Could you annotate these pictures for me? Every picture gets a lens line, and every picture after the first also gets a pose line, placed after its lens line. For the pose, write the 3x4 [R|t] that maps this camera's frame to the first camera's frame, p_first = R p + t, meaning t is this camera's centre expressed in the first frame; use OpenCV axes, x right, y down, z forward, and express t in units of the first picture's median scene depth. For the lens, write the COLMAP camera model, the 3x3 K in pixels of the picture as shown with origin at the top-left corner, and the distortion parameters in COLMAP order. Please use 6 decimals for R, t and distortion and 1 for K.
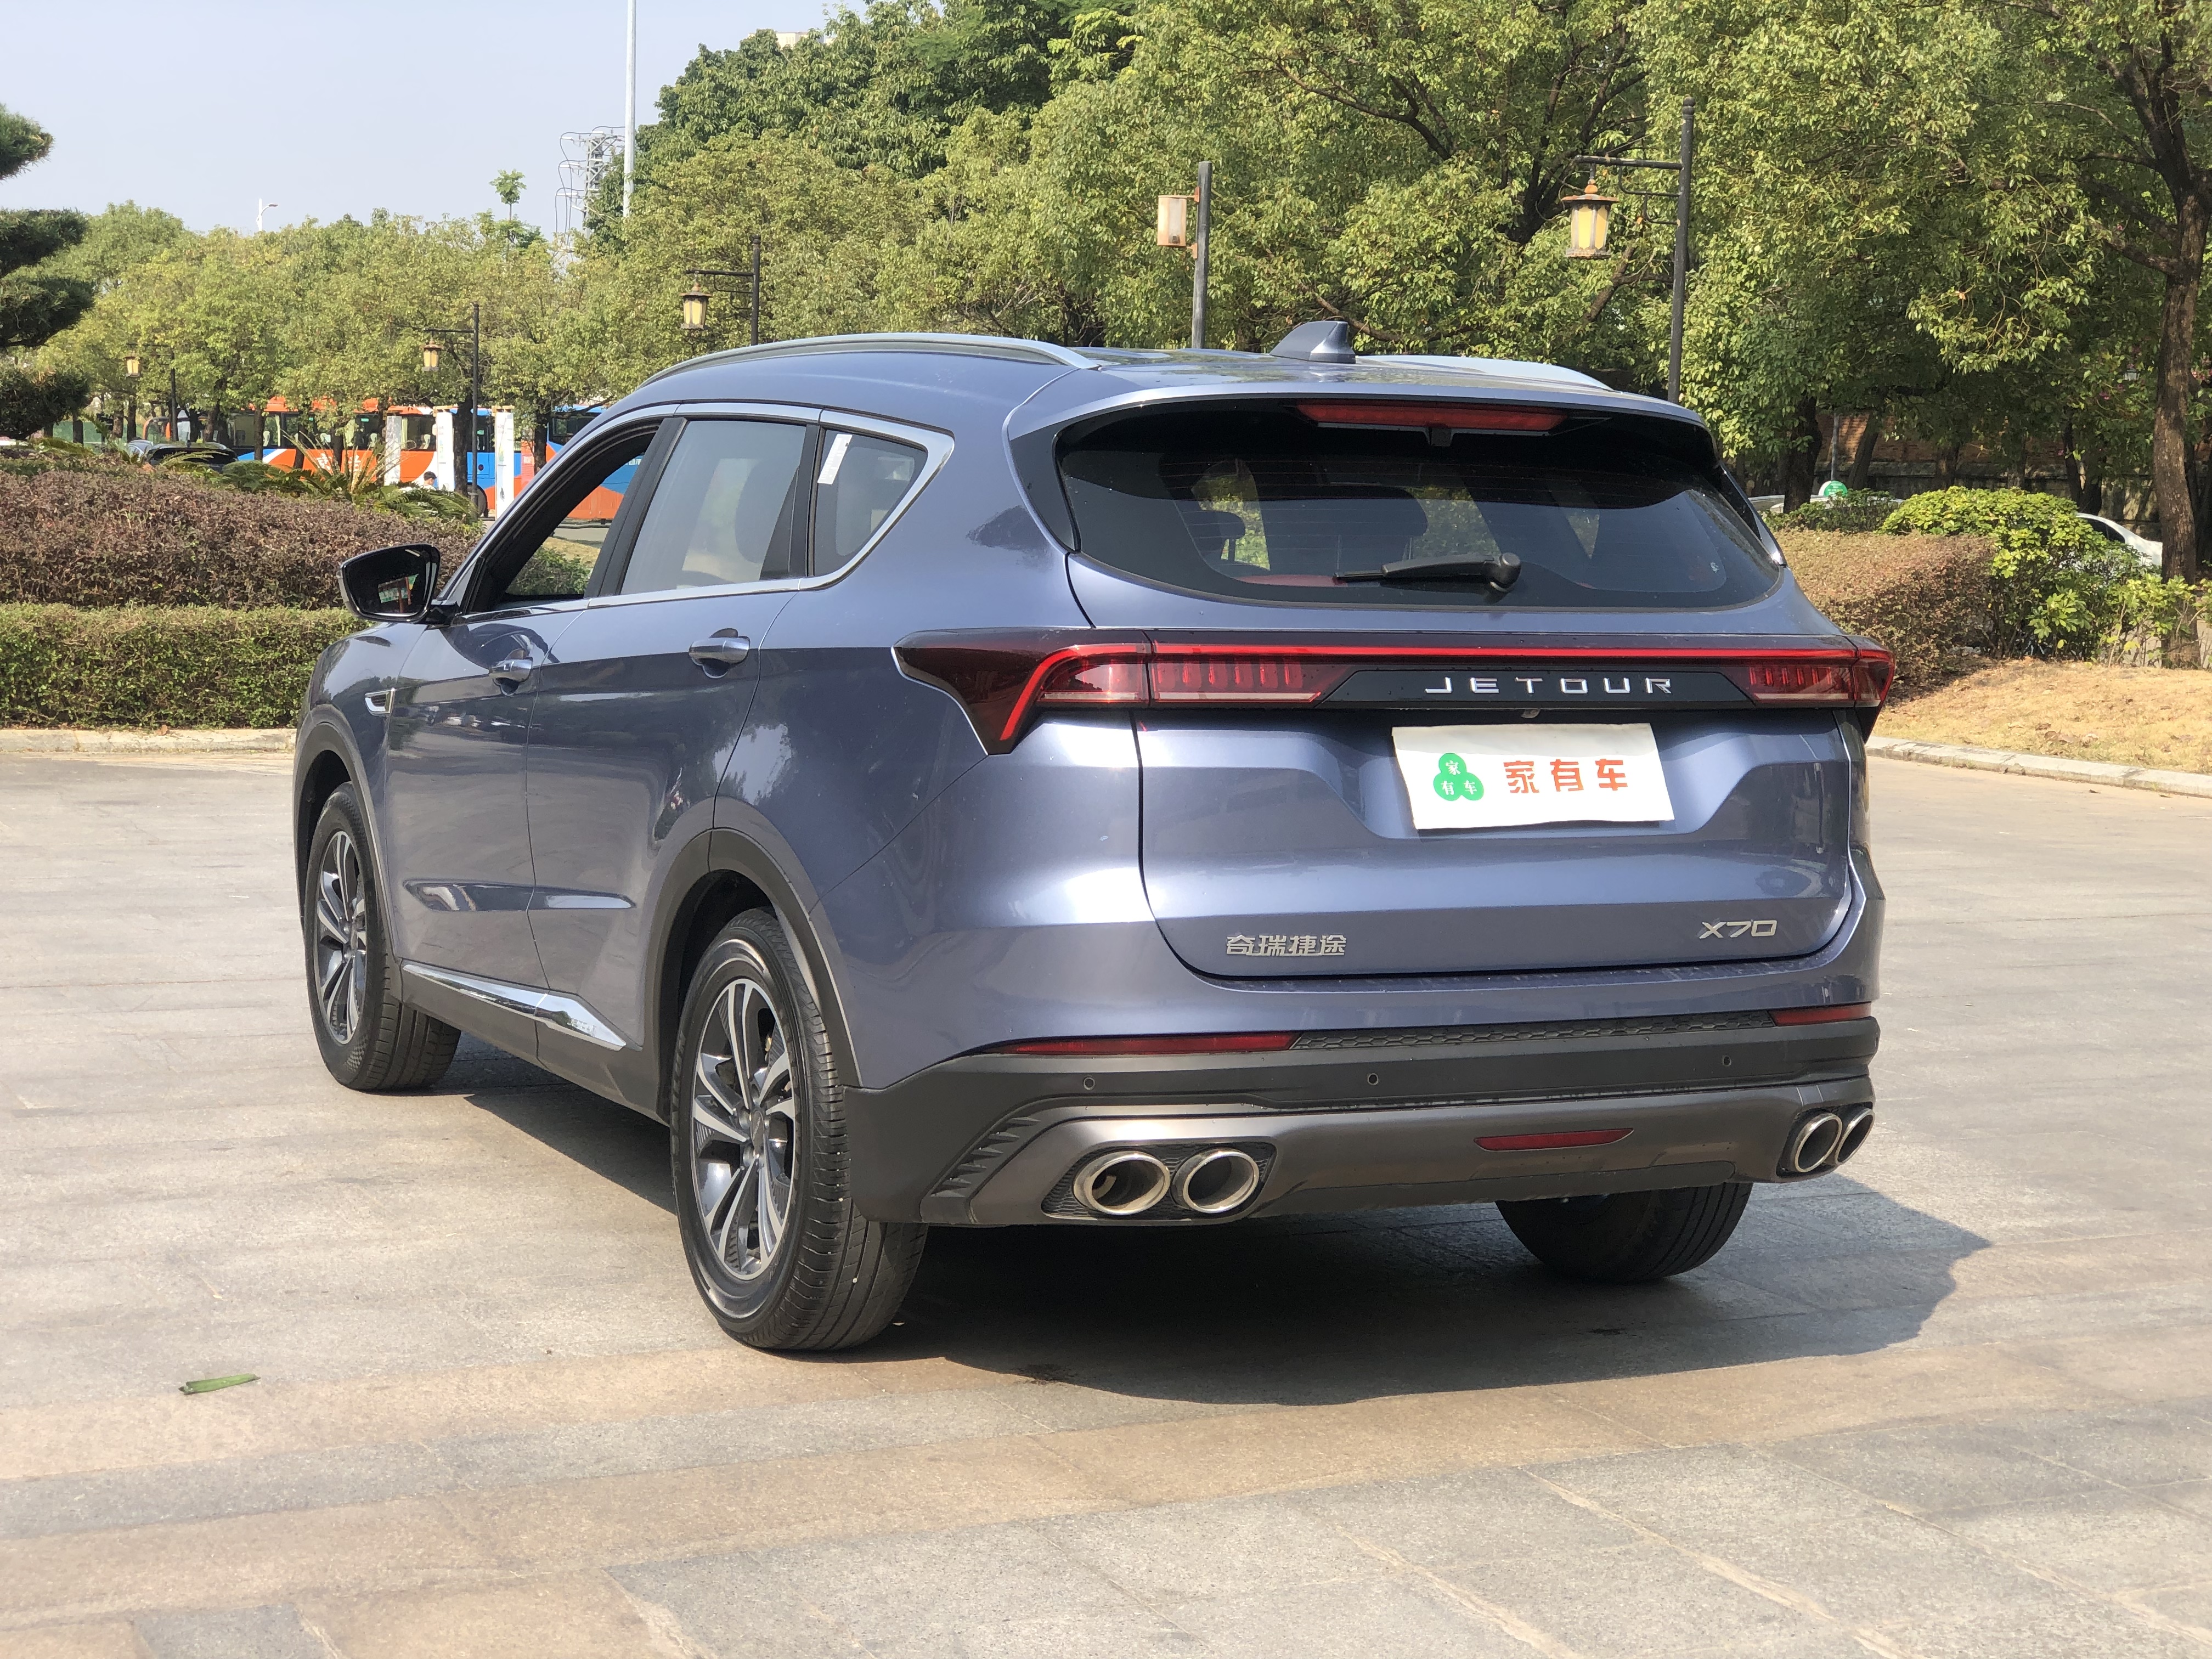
lens RADIAL K [[3547.4, 0, 1107.8], [0, 3547.4, 836.1], [0, 0, 1]] dist [0.070678, 0.000000]
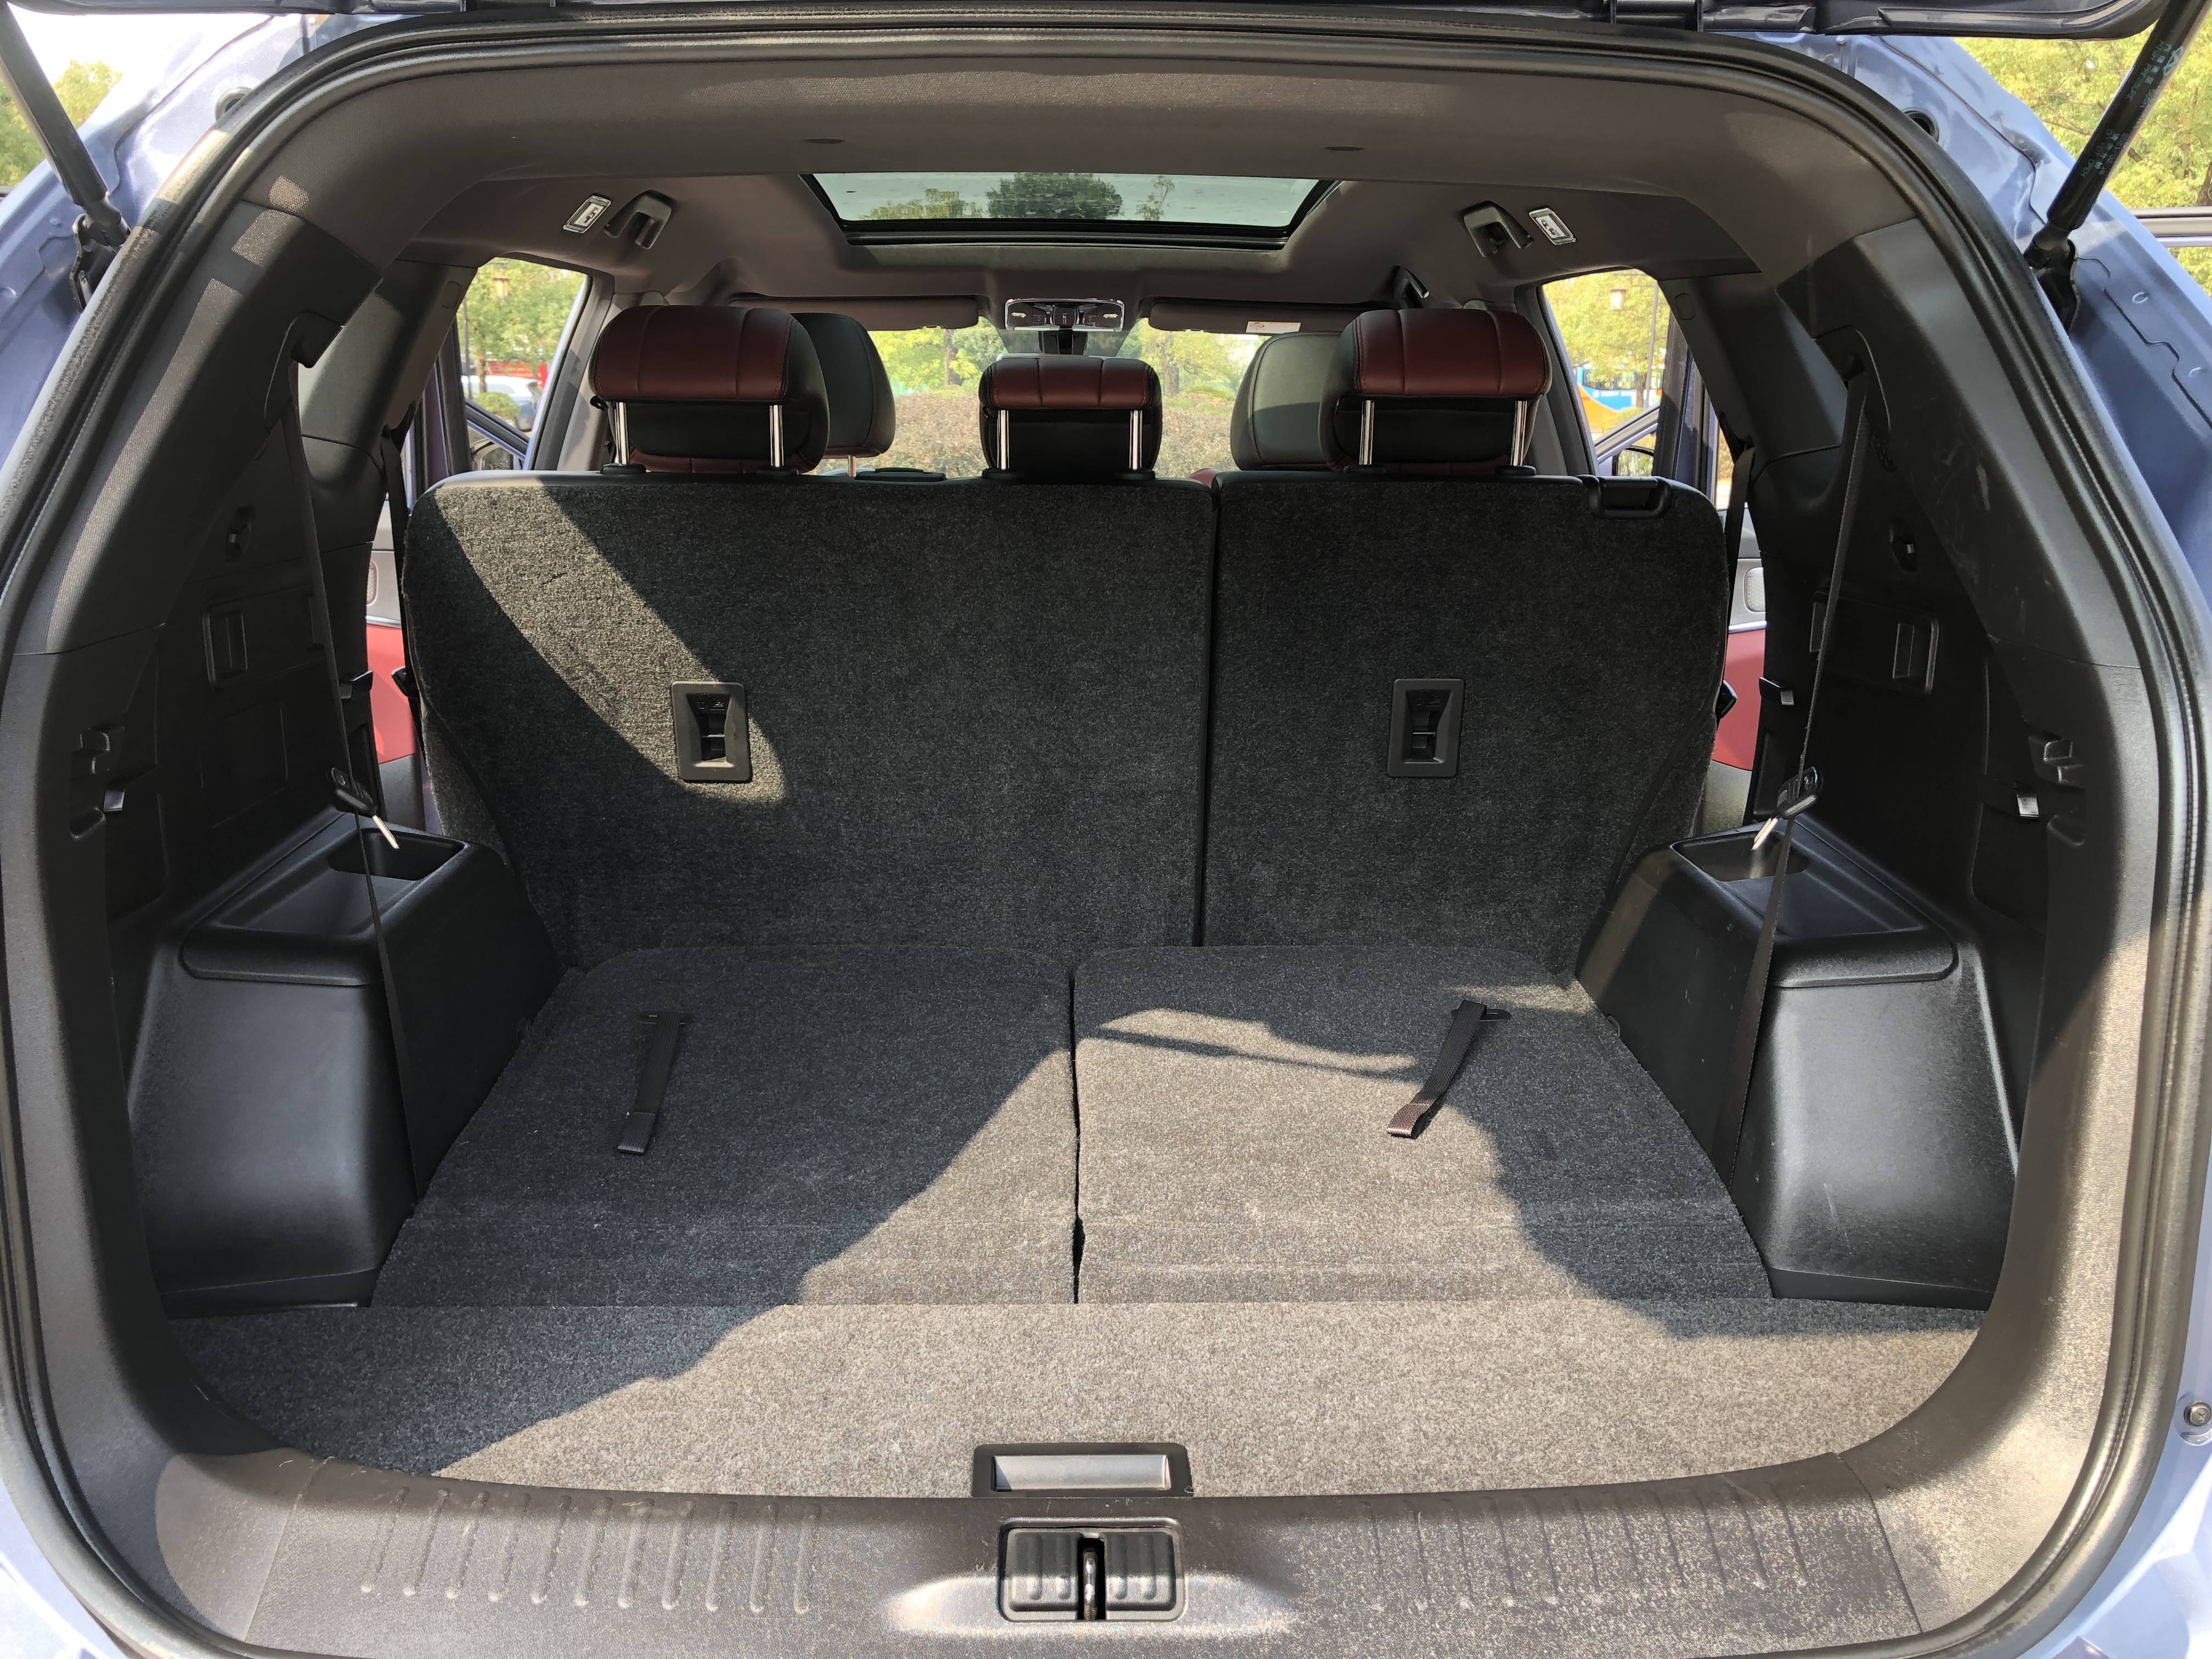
lens RADIAL K [[1815.5, 0, 1114.9], [0, 1815.5, 823.8], [0, 0, 1]] dist [0.016349, -0.002586]
pose [[0.916956, 0.070722, -0.392671, 0.158724], [-0.021791, 0.991573, 0.127701, -0.065148], [0.398393, -0.108540, 0.910770, 0.857591]]
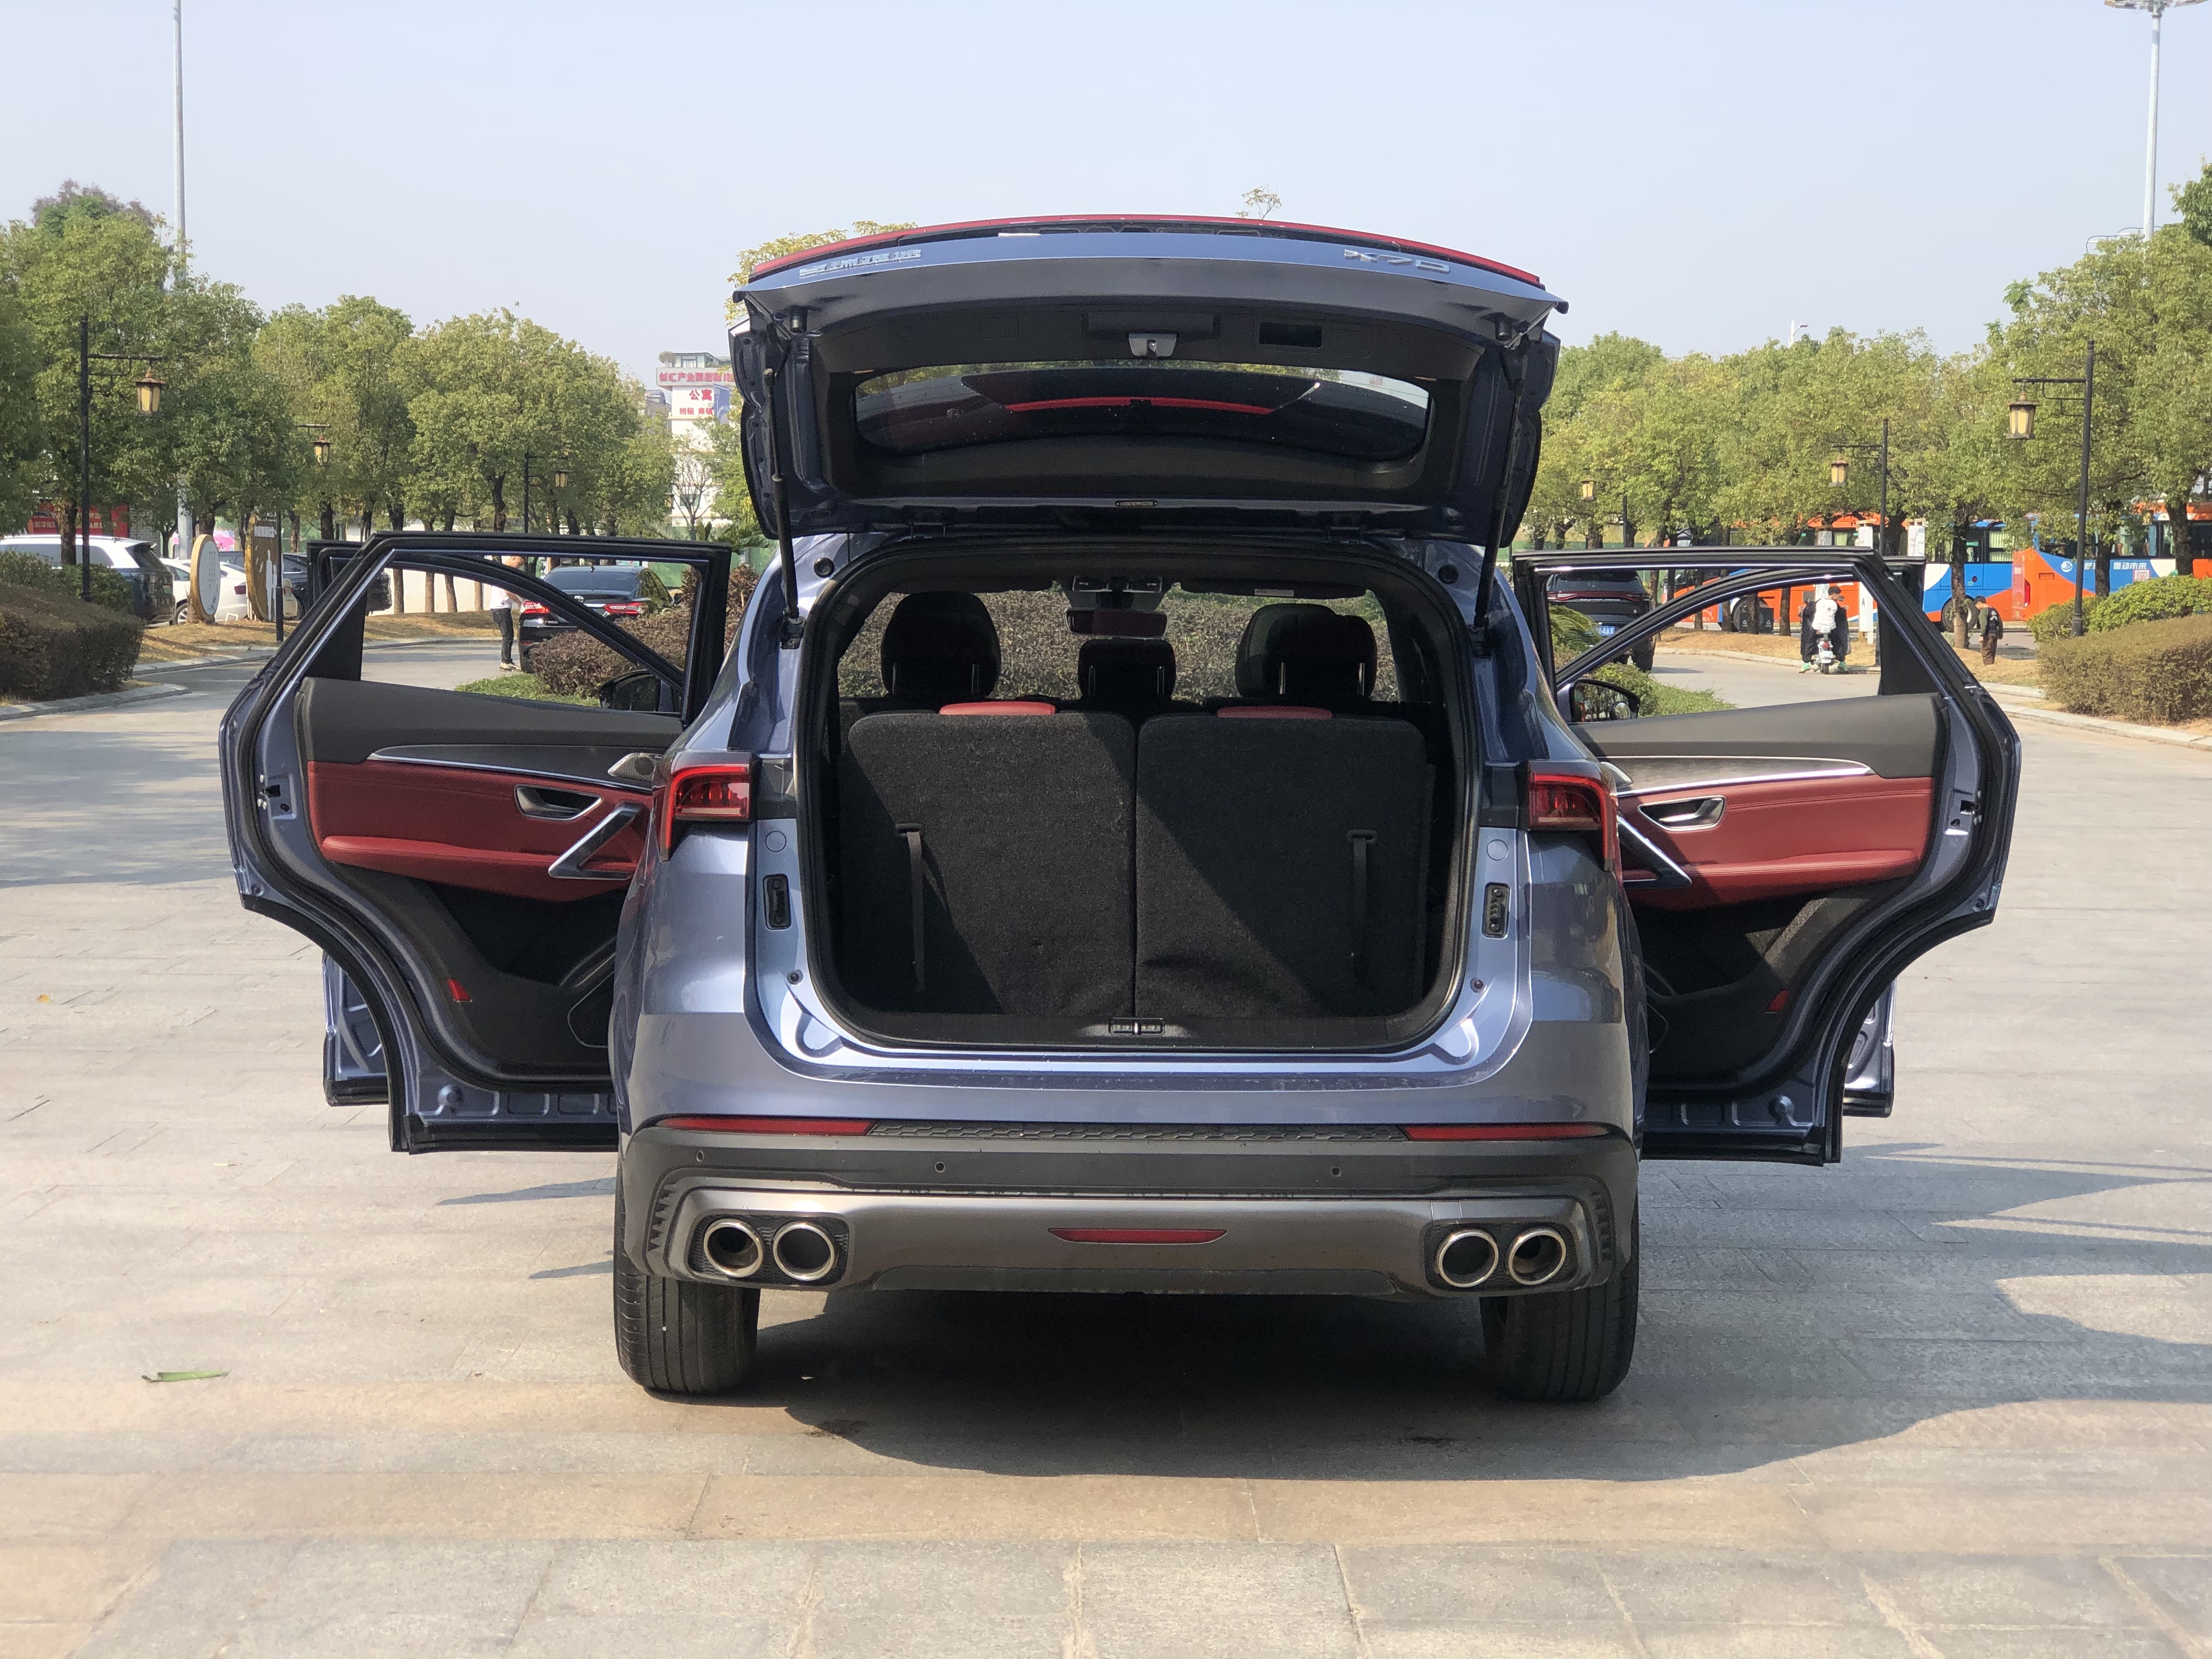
lens RADIAL K [[3547.4, 0, 1114.9], [0, 3547.4, 824.6], [0, 0, 1]] dist [0.070678, 0.000000]
pose [[0.910376, 0.012993, -0.413579, 0.527987], [-0.027336, 0.999212, -0.028781, -0.005713], [0.412879, 0.037507, 0.910013, 0.030538]]
